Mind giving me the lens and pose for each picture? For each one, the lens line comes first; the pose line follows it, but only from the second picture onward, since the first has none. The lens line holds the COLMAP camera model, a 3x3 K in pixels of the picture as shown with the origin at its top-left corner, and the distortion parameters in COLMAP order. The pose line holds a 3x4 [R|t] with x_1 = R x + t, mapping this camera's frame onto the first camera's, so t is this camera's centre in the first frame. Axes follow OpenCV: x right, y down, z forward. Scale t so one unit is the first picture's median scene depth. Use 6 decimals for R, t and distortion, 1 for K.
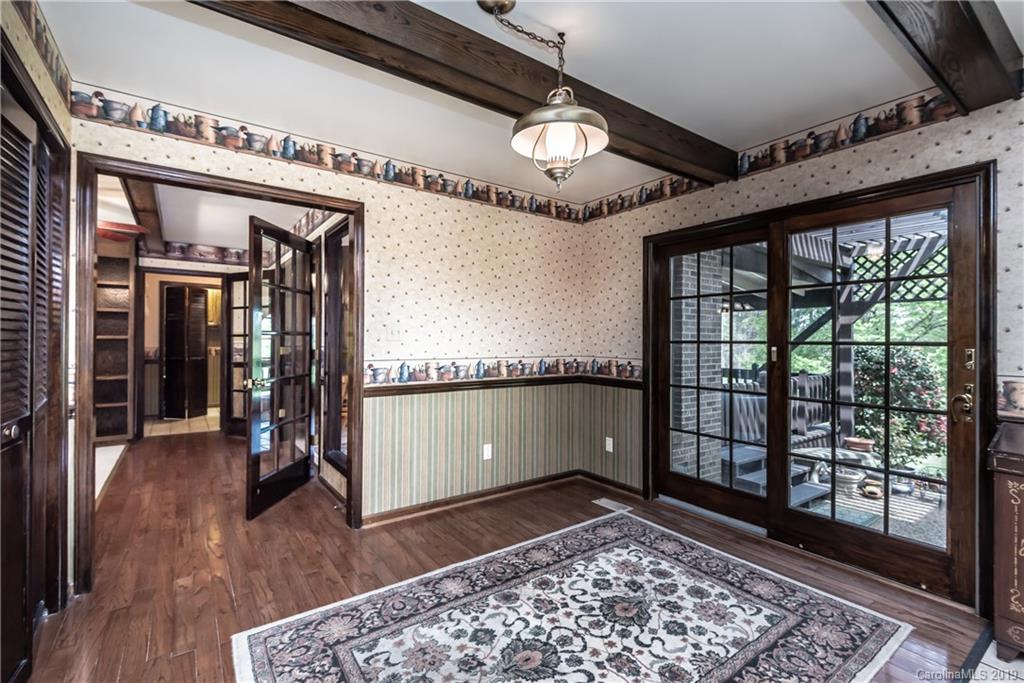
lens RADIAL K [[466.4, 0, 512.0], [0, 466.4, 341.5], [0, 0, 1]] dist [0.019826, -0.012544]
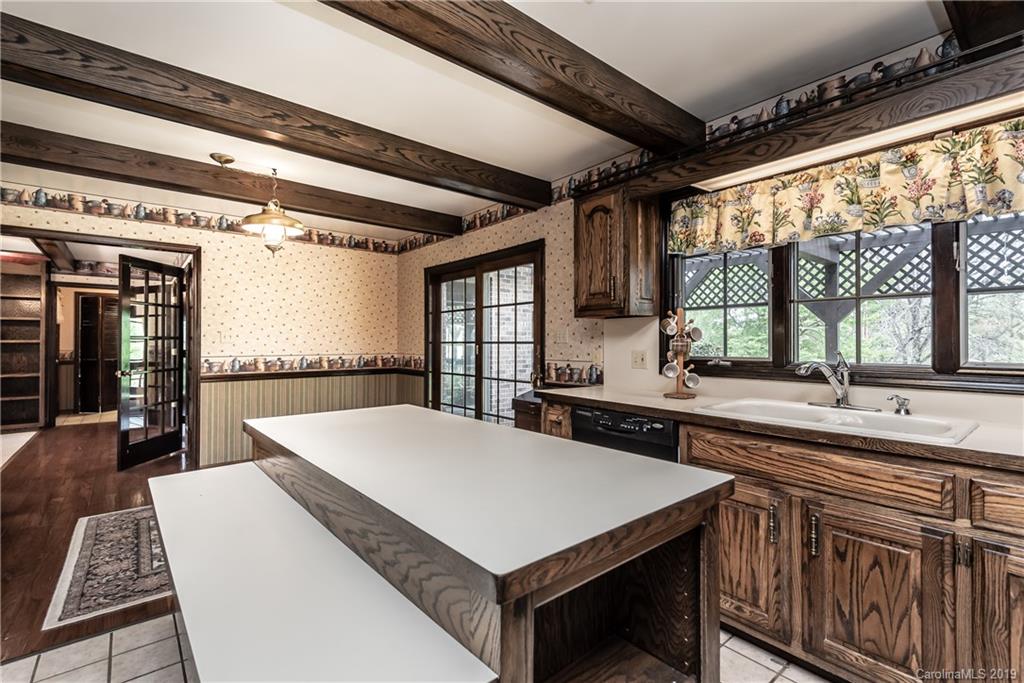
lens RADIAL K [[466.4, 0, 512.0], [0, 466.4, 341.5], [0, 0, 1]] dist [0.019826, -0.012544]
pose [[0.997217, -0.005887, 0.074321, 0.439389], [0.006140, 0.999976, -0.003176, 0.003379], [-0.074301, 0.003624, 0.997229, -0.422603]]
